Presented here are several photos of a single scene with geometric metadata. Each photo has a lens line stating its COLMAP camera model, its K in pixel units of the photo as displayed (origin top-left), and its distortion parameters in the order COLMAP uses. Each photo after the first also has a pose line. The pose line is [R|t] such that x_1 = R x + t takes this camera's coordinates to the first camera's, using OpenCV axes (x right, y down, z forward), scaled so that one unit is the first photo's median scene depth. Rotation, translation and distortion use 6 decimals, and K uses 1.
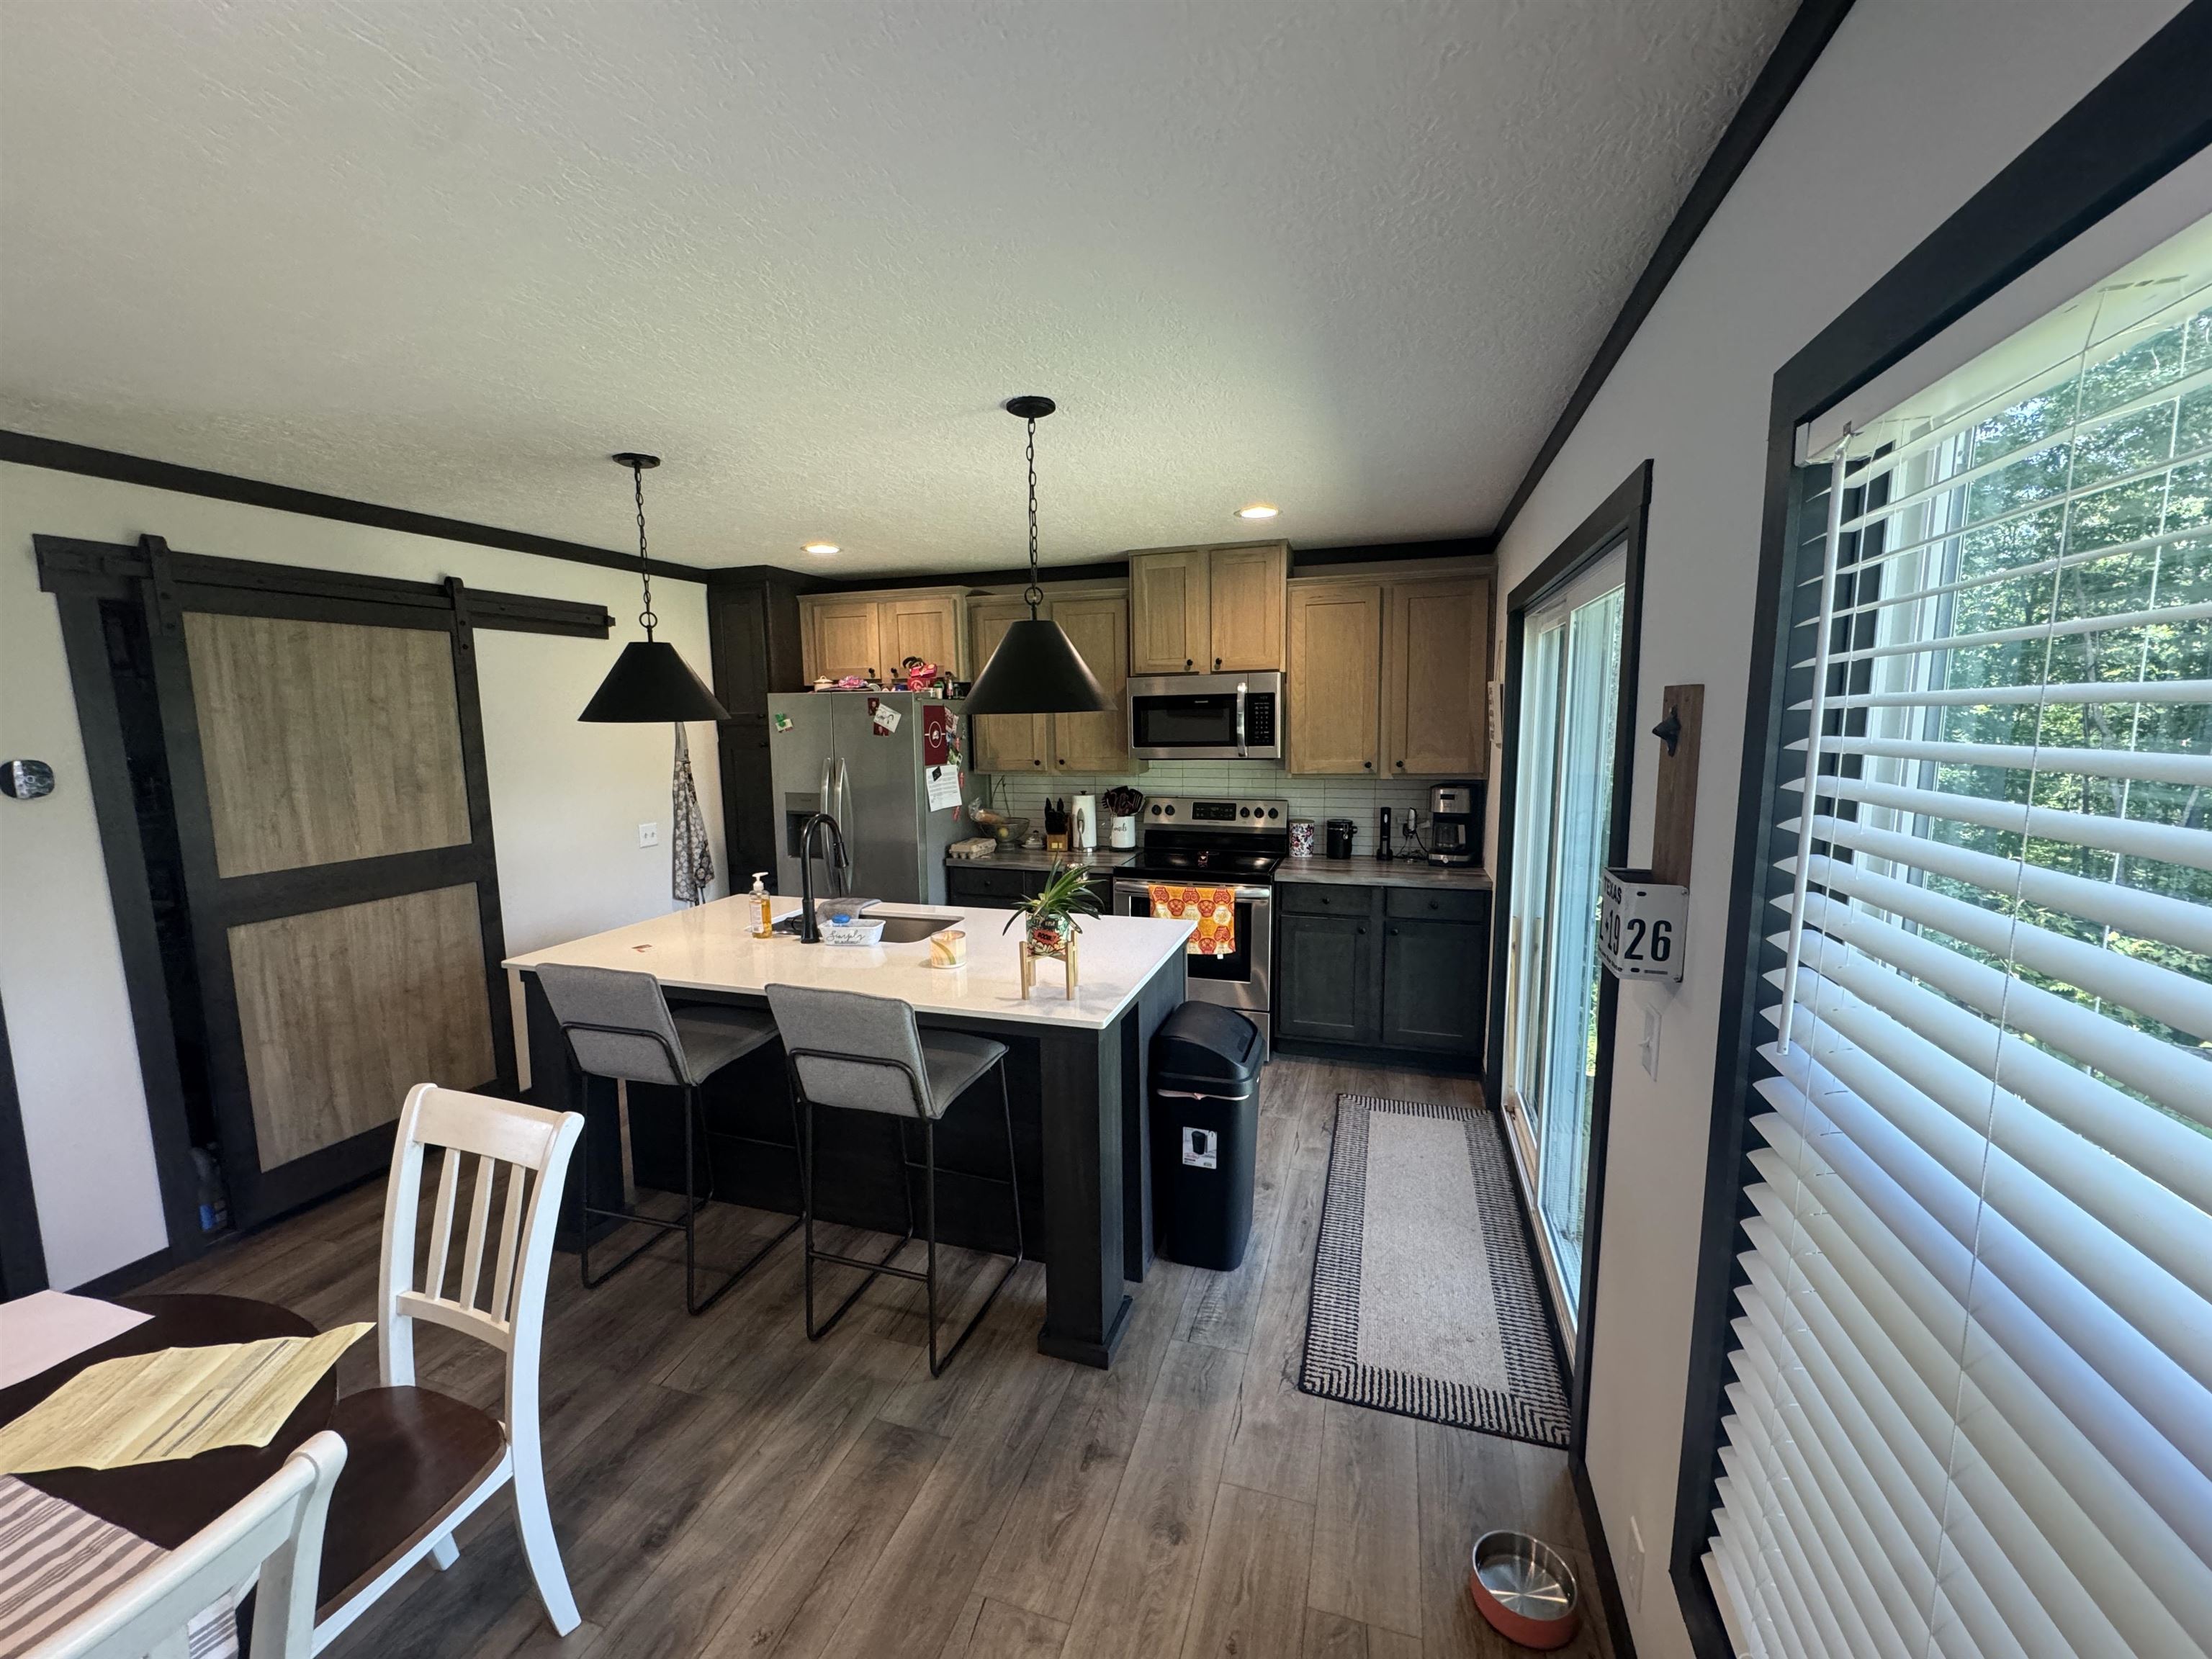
lens RADIAL K [[875.0, 0, 1099.9], [0, 875.0, 827.7], [0, 0, 1]] dist [-0.001496, -0.000131]
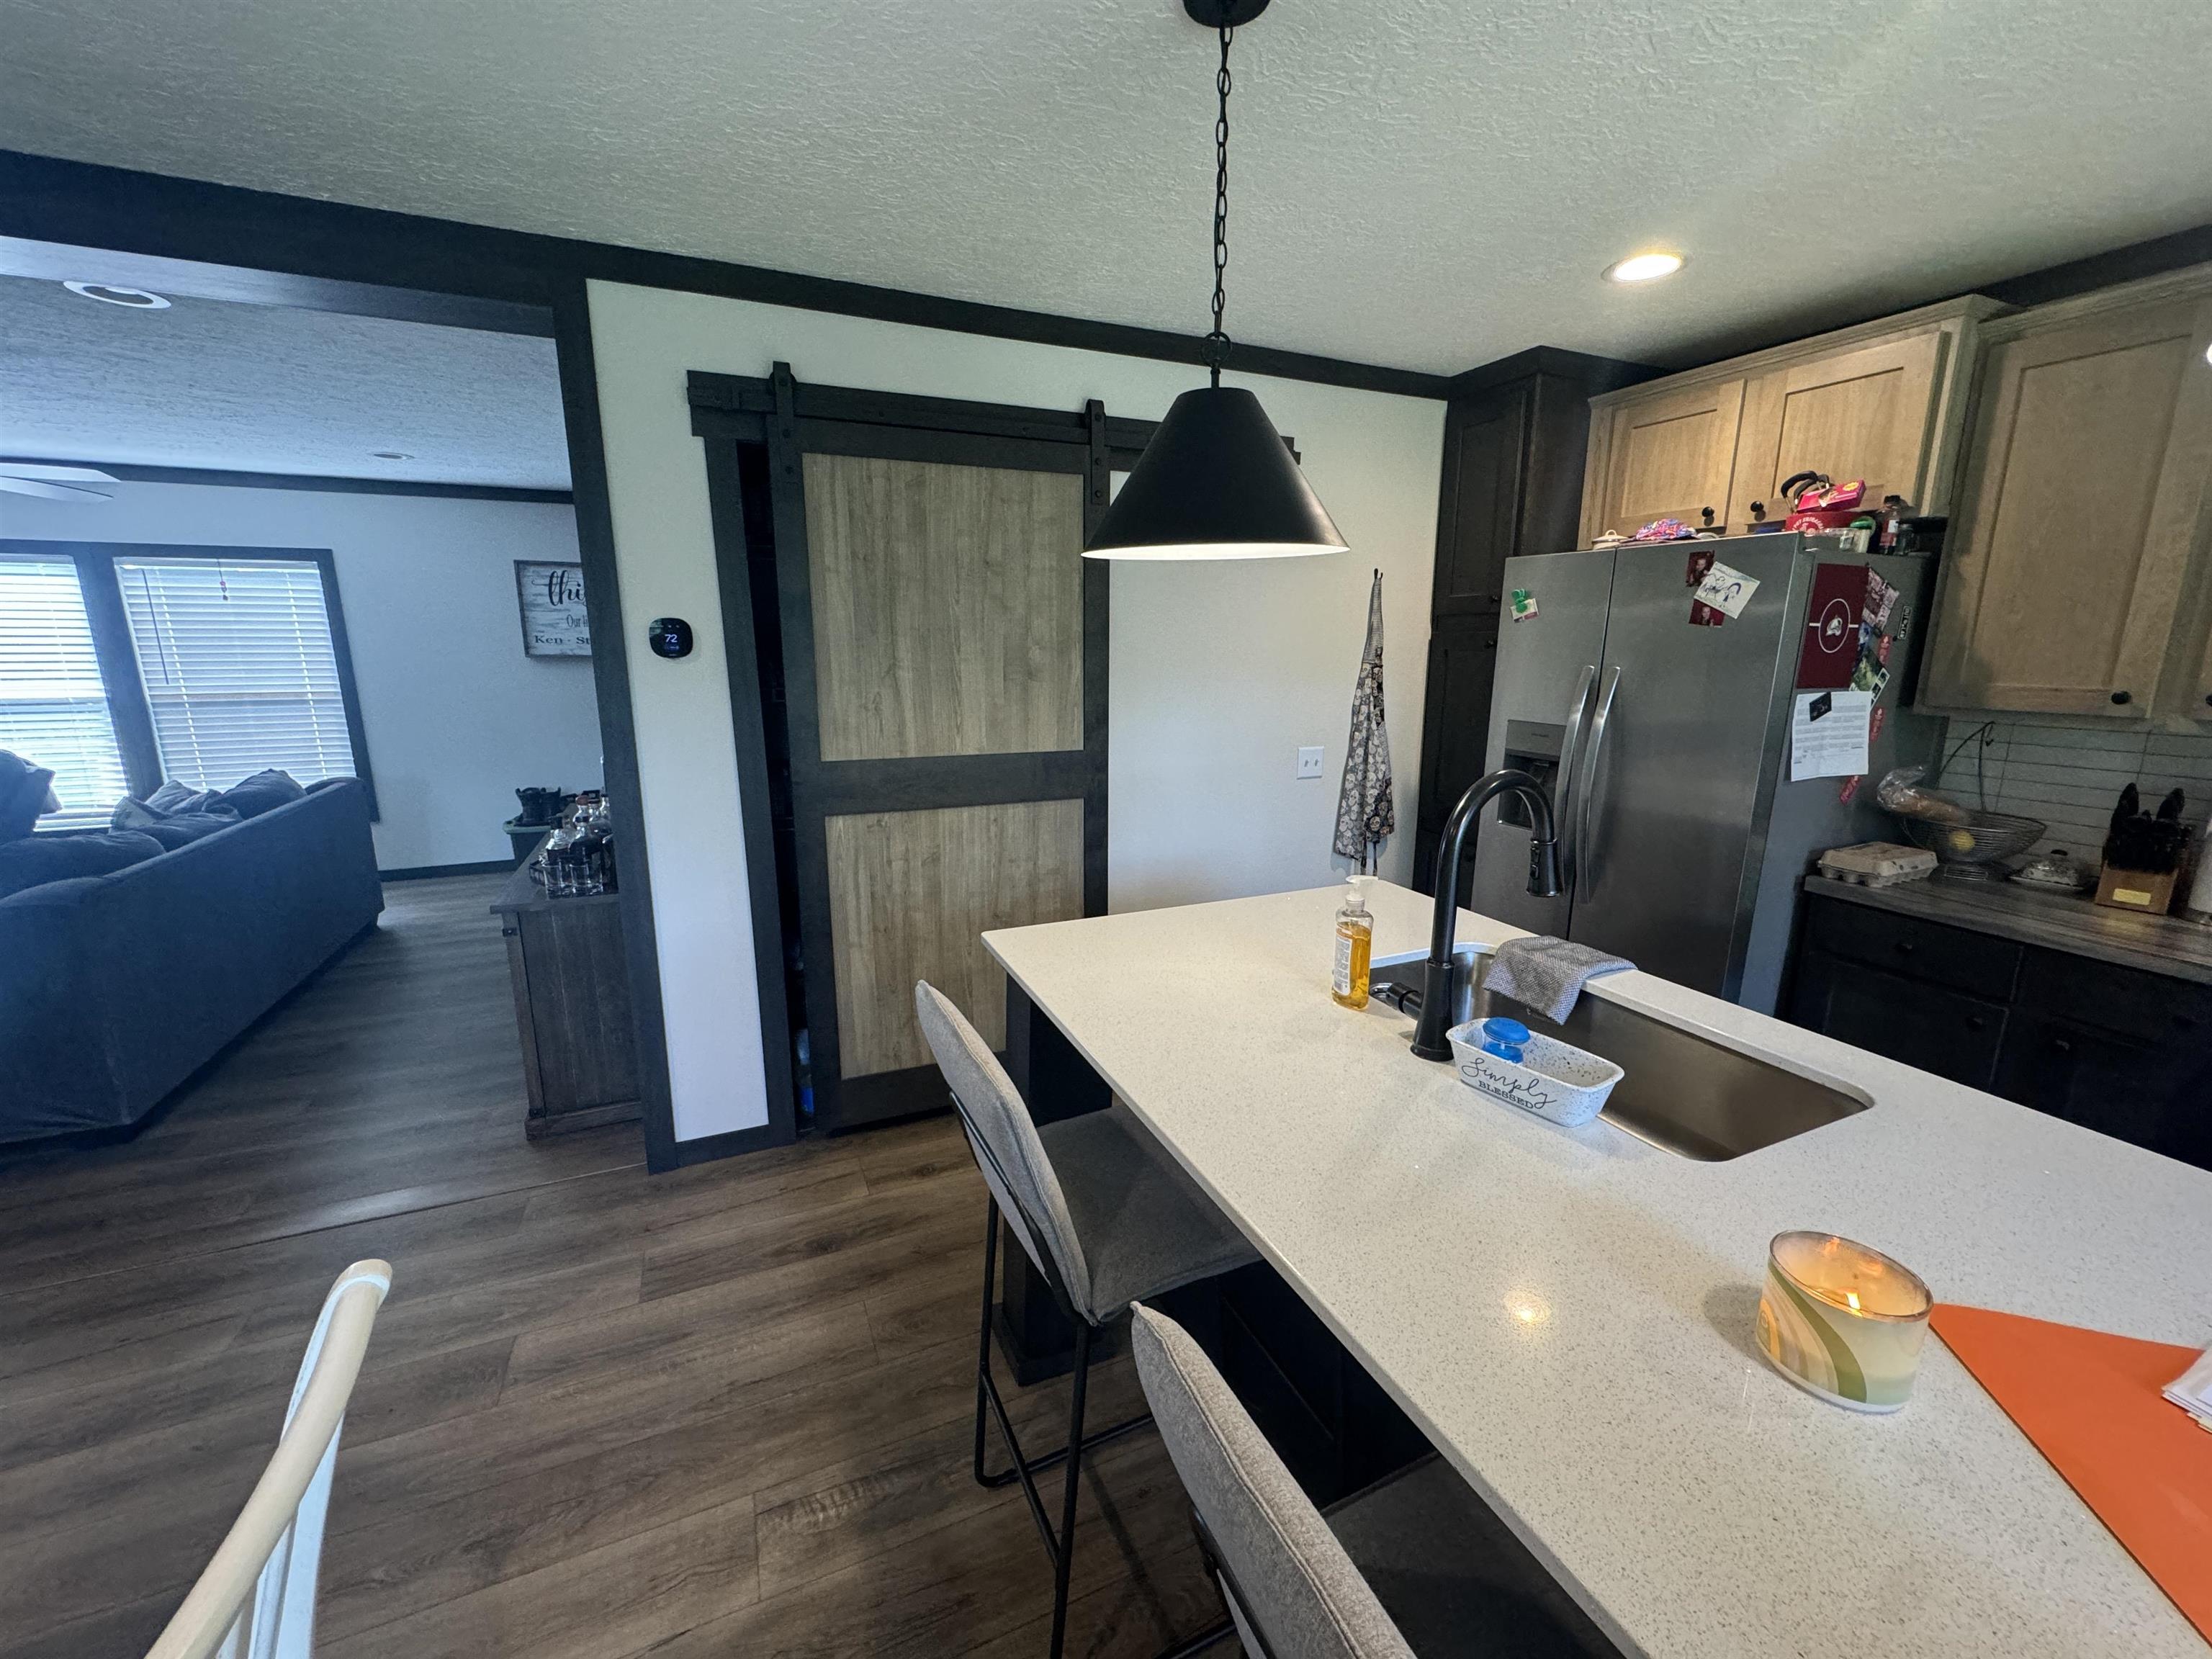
lens RADIAL K [[884.8, 0, 1104.4], [0, 884.8, 826.6], [0, 0, 1]] dist [-0.001818, -0.000149]
pose [[0.672557, 0.168321, -0.720649, -0.111804], [-0.108809, 0.985699, 0.128681, -0.019204], [0.732003, -0.008132, 0.681253, 0.463564]]
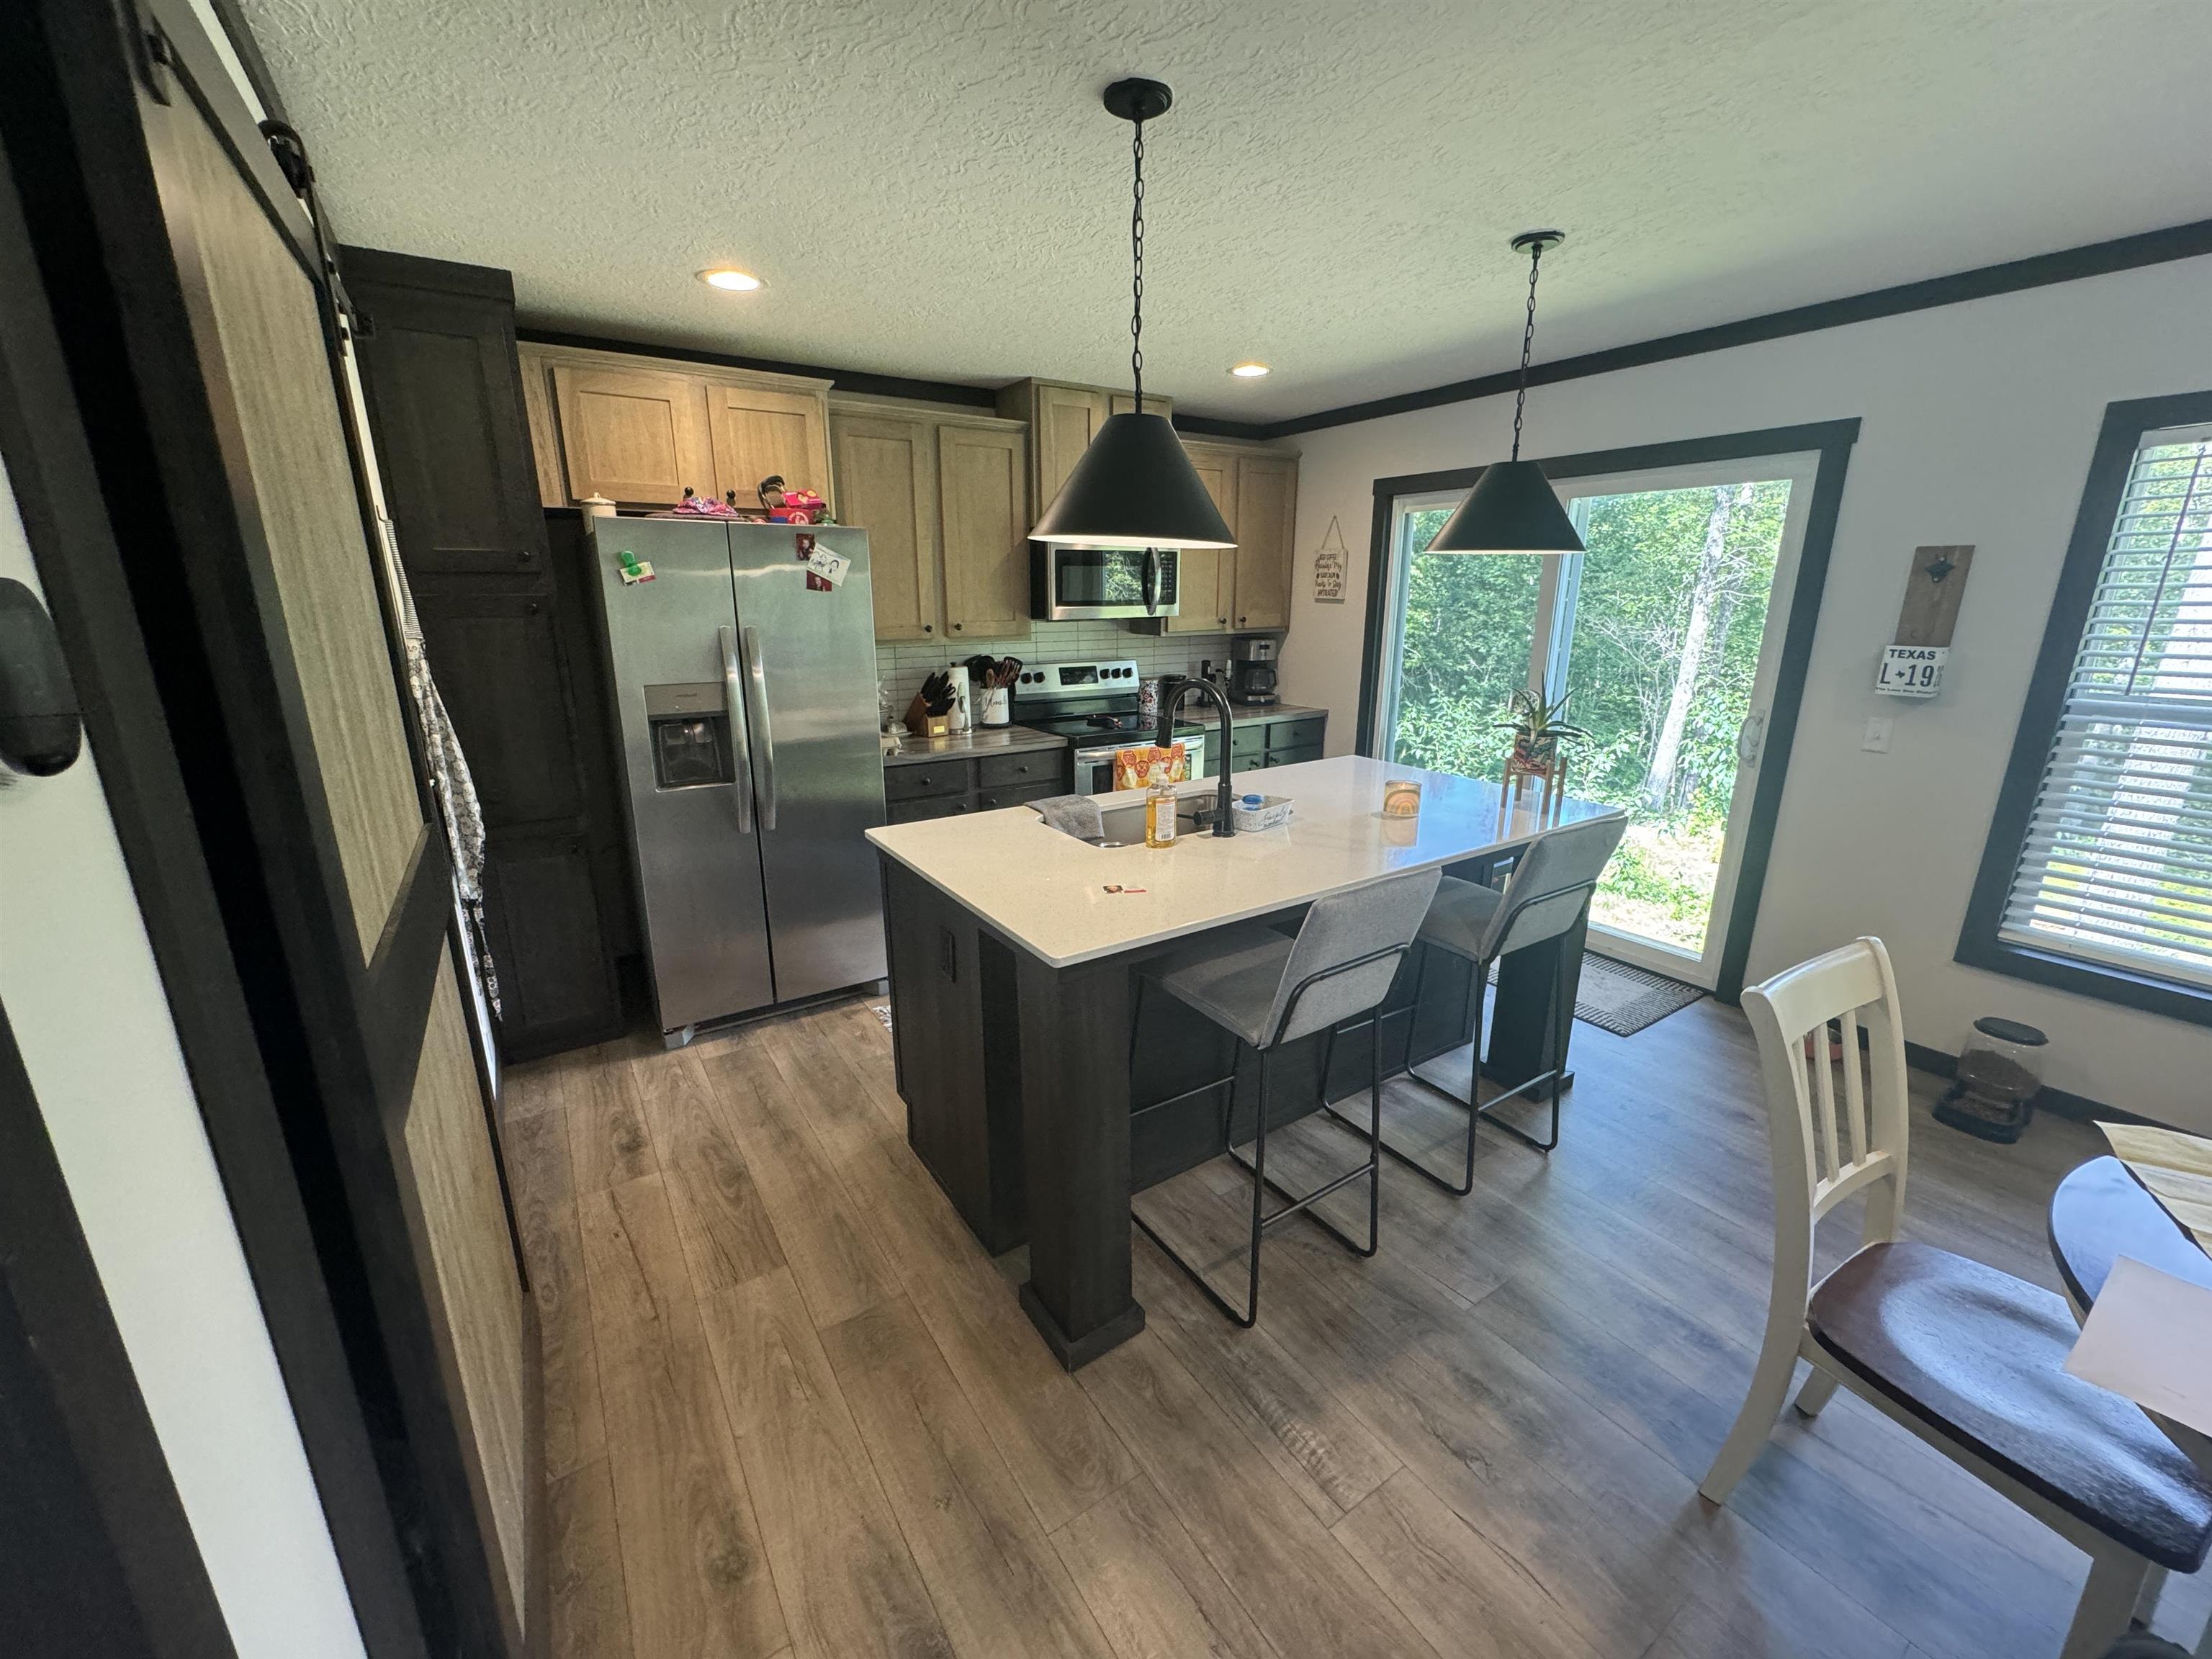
lens RADIAL K [[884.8, 0, 1104.4], [0, 884.8, 826.6], [0, 0, 1]] dist [-0.001818, -0.000149]
pose [[0.611909, -0.191990, 0.767272, -0.849743], [0.094646, 0.980895, 0.169962, -0.023629], [-0.785245, -0.031382, 0.618390, 0.468129]]
